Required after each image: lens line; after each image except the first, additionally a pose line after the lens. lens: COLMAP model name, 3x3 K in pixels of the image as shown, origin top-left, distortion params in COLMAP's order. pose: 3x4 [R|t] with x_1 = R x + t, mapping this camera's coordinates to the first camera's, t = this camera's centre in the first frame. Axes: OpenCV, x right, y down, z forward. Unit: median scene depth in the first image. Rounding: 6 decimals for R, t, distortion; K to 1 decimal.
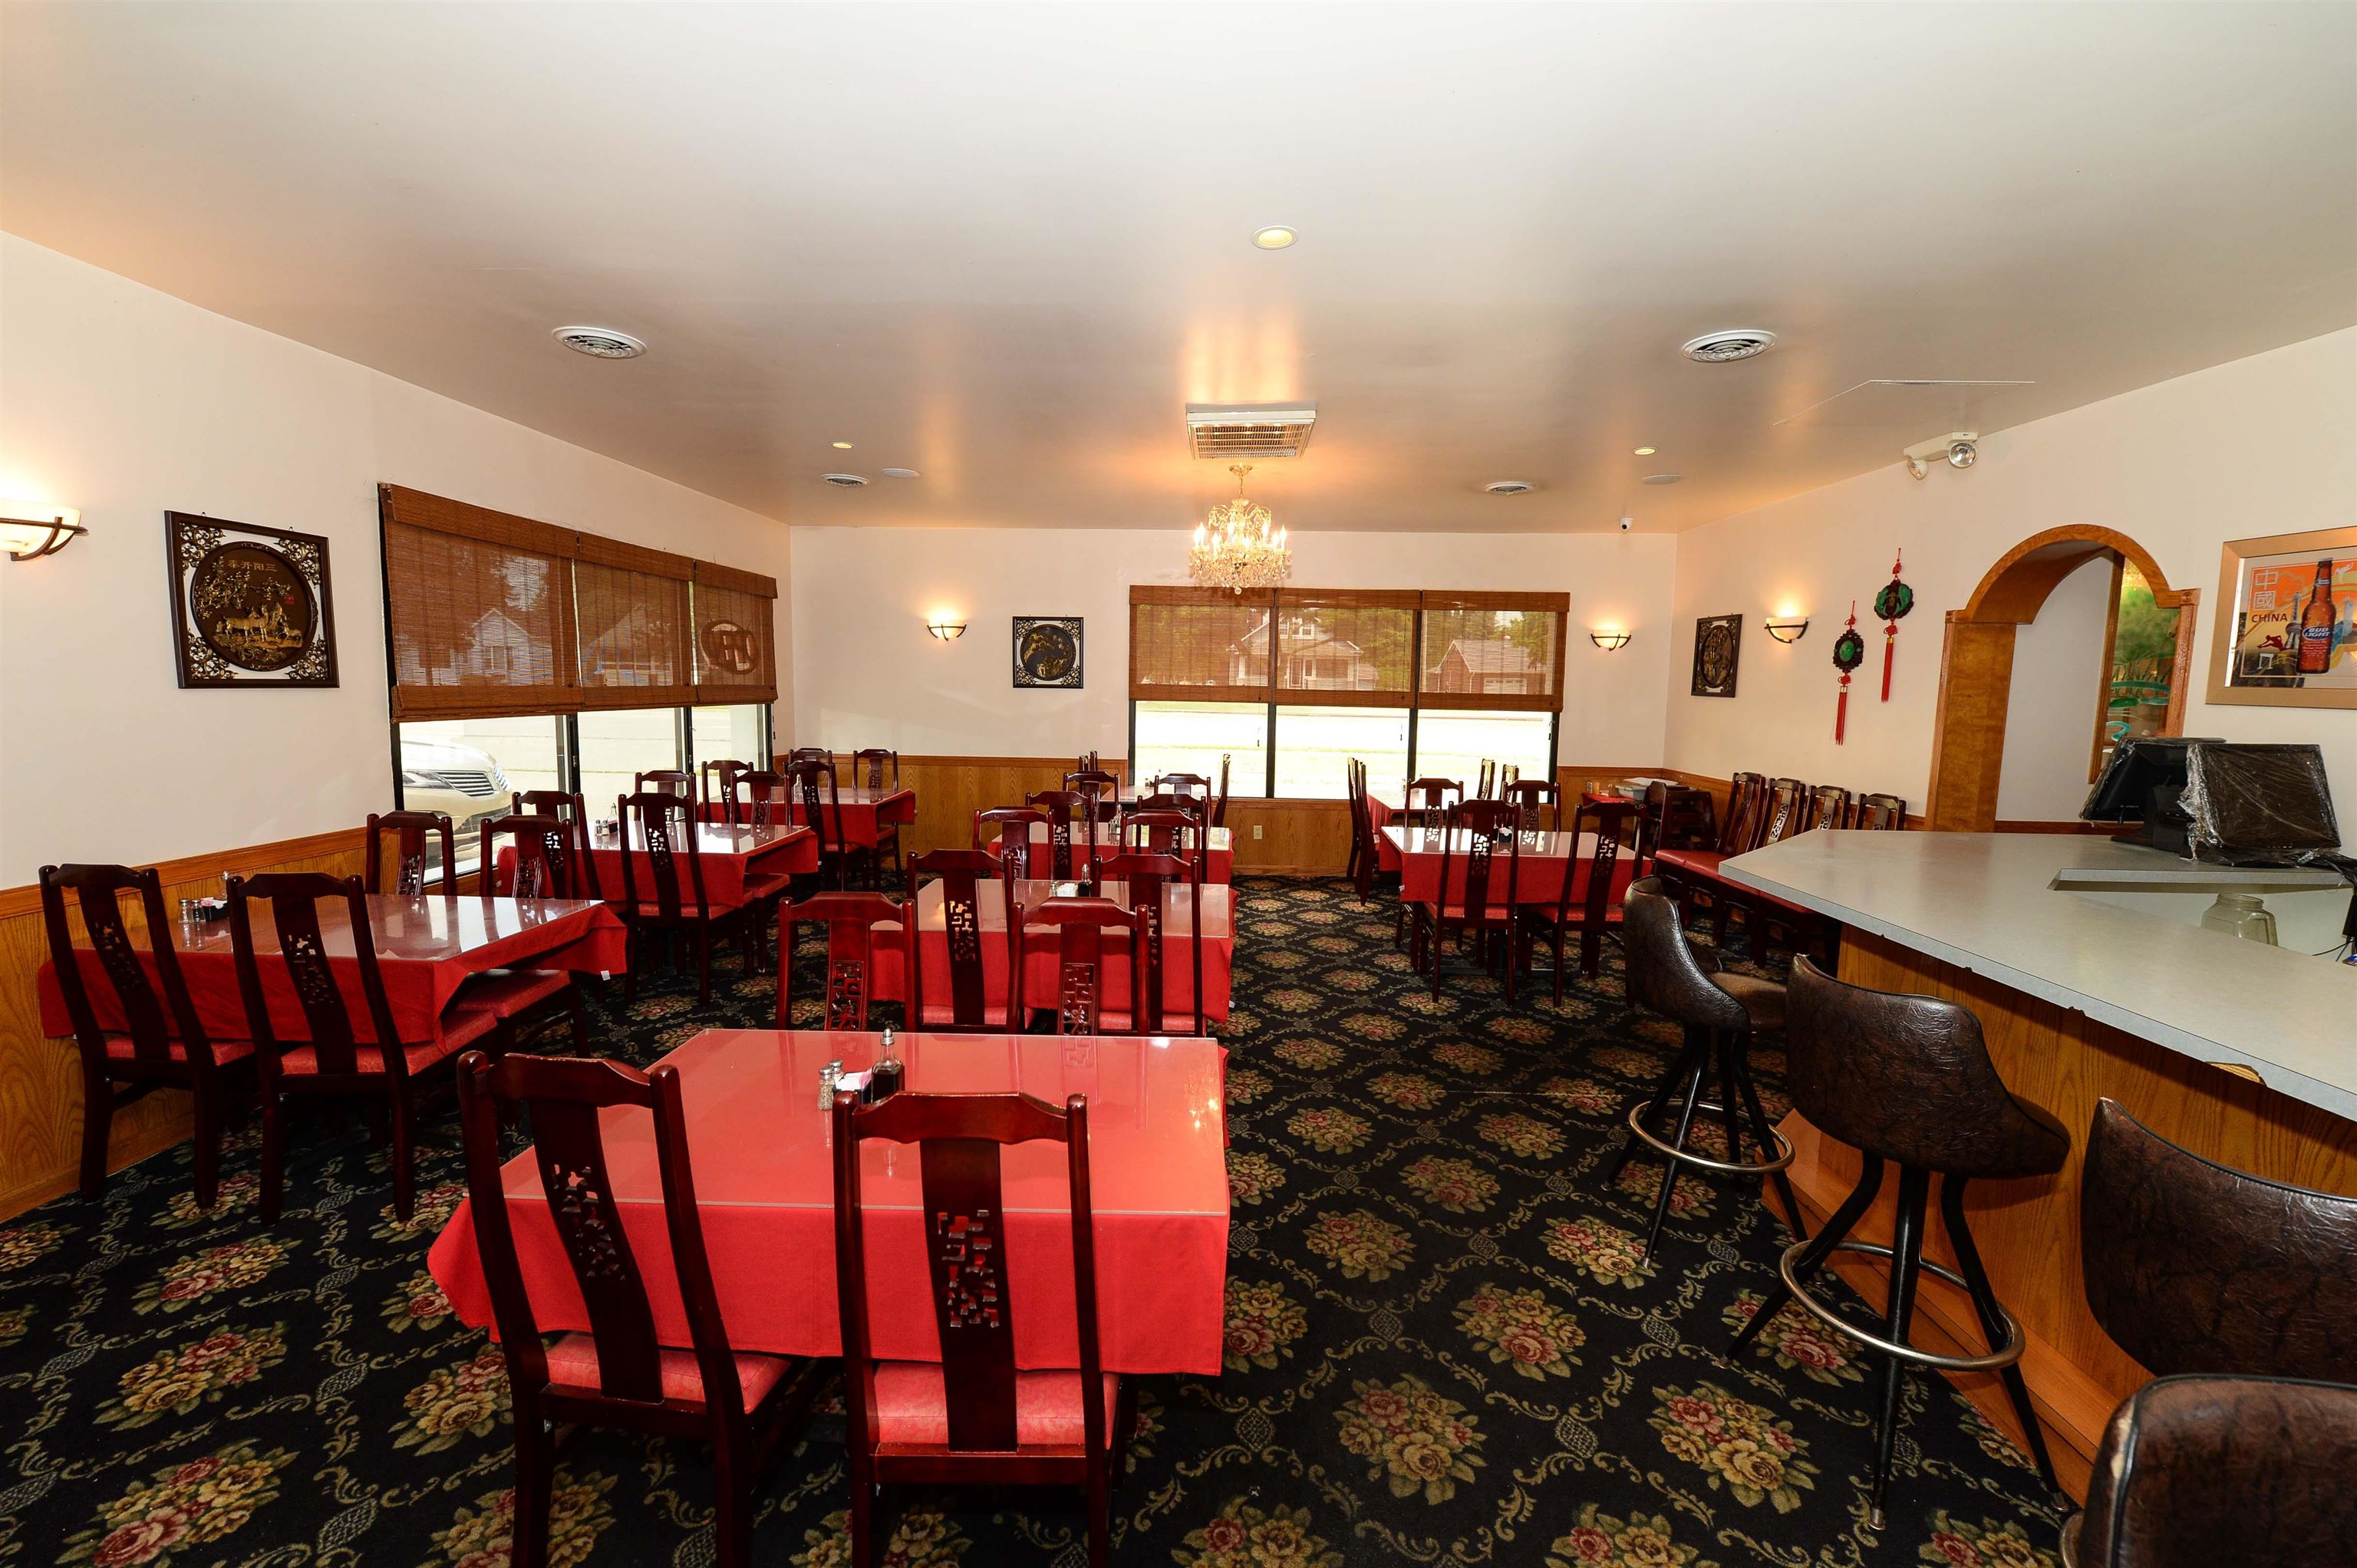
lens RADIAL K [[962.7, 0, 1177.3], [0, 962.7, 779.3], [0, 0, 1]] dist [-0.003907, -0.000352]
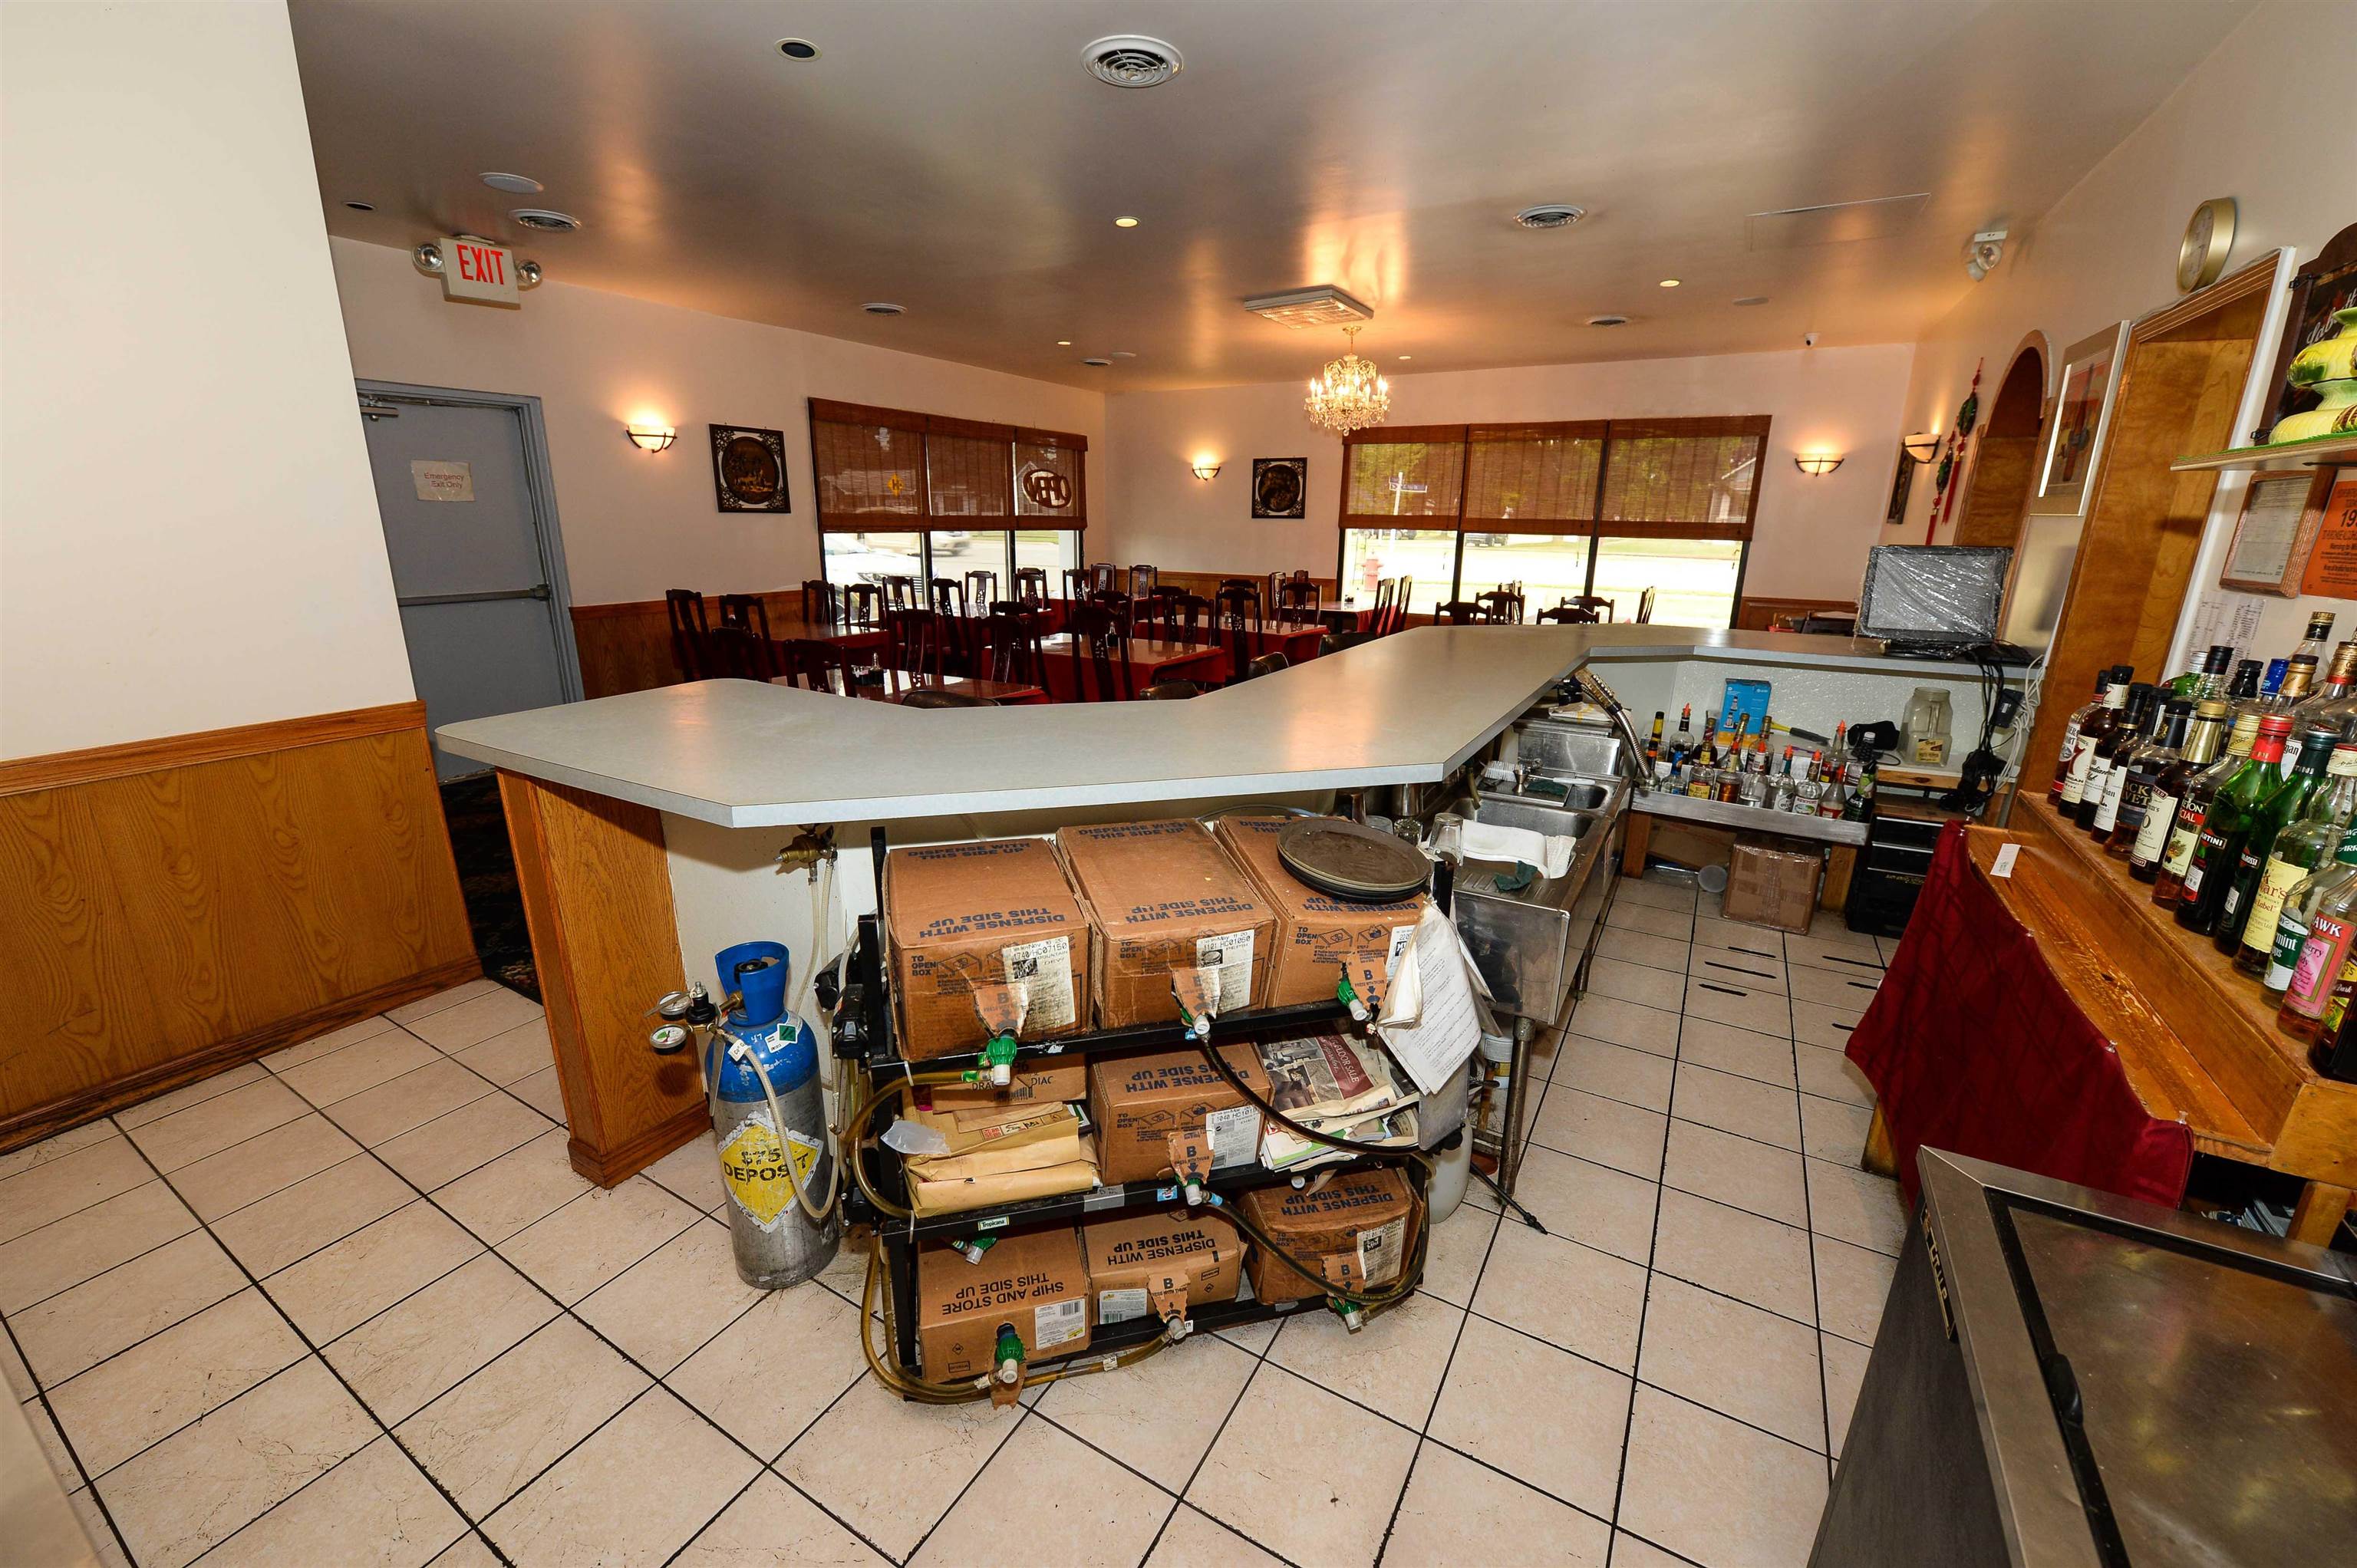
lens RADIAL K [[962.7, 0, 1180.3], [0, 962.7, 775.0], [0, 0, 1]] dist [-0.003907, -0.000352]
pose [[0.874939, 0.120593, -0.468977, 0.538749], [-0.047364, 0.985162, 0.164960, 0.045837], [0.481912, -0.122118, 0.867668, -0.243758]]
